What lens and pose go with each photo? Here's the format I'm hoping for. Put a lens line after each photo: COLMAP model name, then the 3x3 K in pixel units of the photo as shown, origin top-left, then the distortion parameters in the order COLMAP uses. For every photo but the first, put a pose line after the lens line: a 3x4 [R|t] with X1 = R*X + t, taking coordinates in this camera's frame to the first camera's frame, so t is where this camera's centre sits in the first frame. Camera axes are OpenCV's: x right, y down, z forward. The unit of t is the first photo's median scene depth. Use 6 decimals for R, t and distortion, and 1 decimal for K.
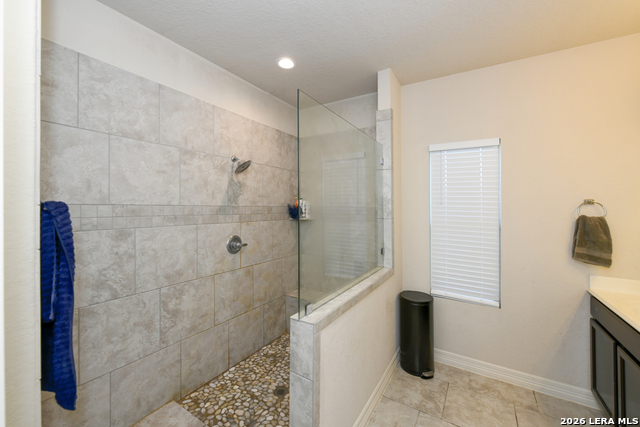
lens RADIAL K [[253.1, 0, 319.0], [0, 253.1, 208.5], [0, 0, 1]] dist [-0.000075, -0.000265]
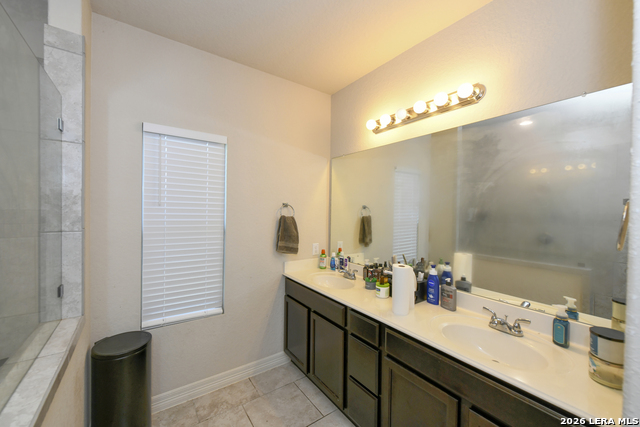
lens RADIAL K [[253.1, 0, 319.8], [0, 253.1, 208.2], [0, 0, 1]] dist [-0.000075, -0.000265]
pose [[0.384205, -0.002863, 0.923243, -0.035508], [0.000453, 0.999996, 0.002912, -0.010776], [-0.923248, -0.000700, 0.384205, 0.285693]]
